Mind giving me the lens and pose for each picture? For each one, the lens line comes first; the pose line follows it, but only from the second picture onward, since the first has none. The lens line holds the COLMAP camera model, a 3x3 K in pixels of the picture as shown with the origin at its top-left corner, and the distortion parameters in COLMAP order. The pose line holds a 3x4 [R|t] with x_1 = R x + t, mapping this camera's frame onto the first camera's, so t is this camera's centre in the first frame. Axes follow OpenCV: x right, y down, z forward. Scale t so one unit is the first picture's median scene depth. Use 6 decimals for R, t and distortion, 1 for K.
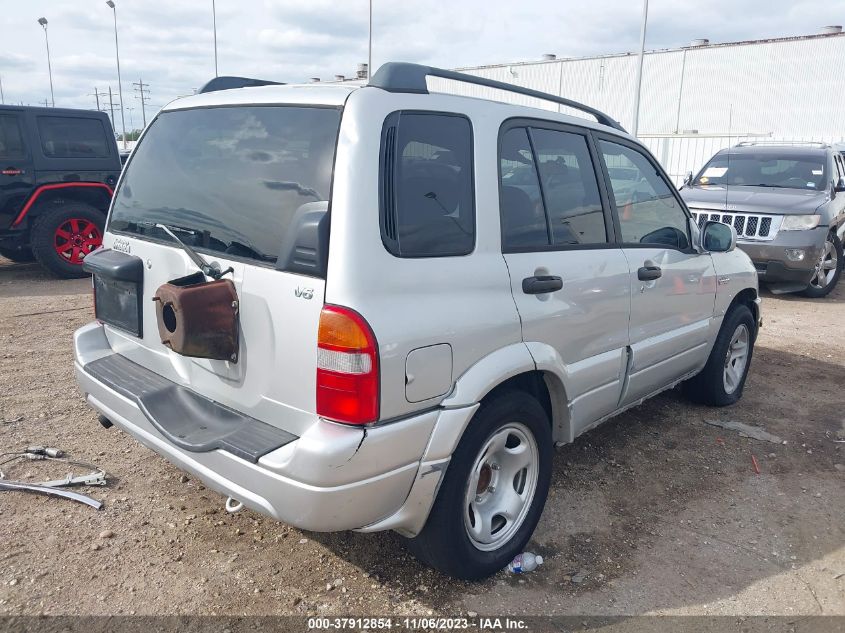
lens RADIAL K [[680.9, 0, 422.5], [0, 680.9, 316.5], [0, 0, 1]] dist [0.025836, -0.002254]
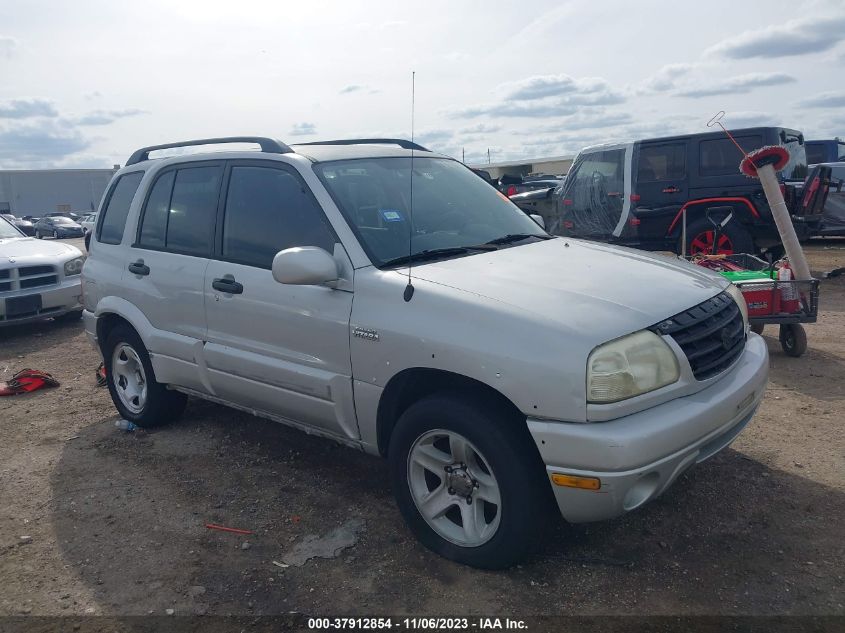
lens RADIAL K [[664.8, 0, 422.5], [0, 664.8, 316.5], [0, 0, 1]] dist [-0.001027, -0.007815]
pose [[0.004965, 0.160866, -0.986964, 1.726252], [-0.168752, 0.972956, 0.157734, -0.294007], [0.985646, 0.165769, 0.031977, 1.598579]]
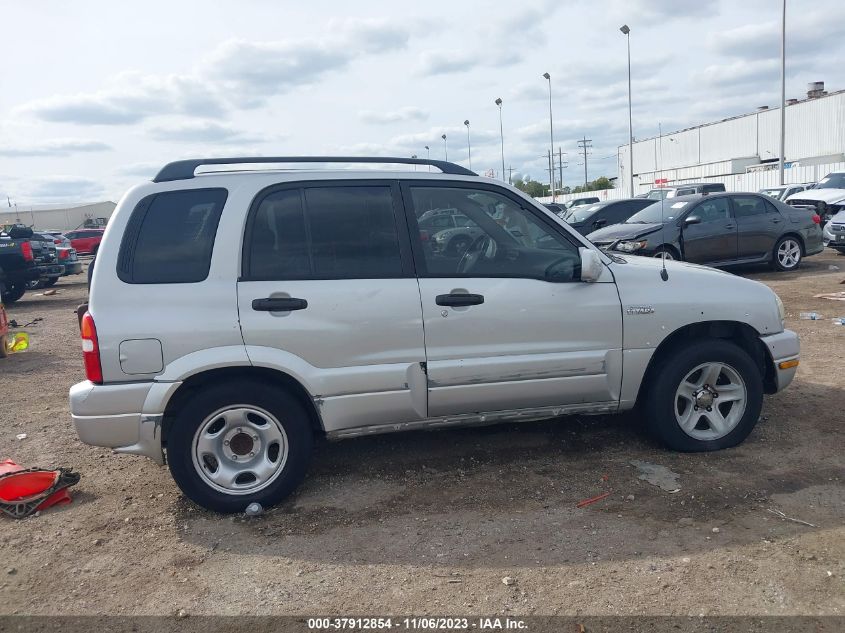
lens RADIAL K [[685.7, 0, 405.7], [0, 685.7, 320.5], [0, 0, 1]] dist [0.006738, -0.004947]
pose [[0.794651, 0.017582, -0.606812, 1.171549], [-0.054136, 0.997650, -0.041988, 0.027119], [0.604648, 0.066216, 0.793736, 0.080086]]
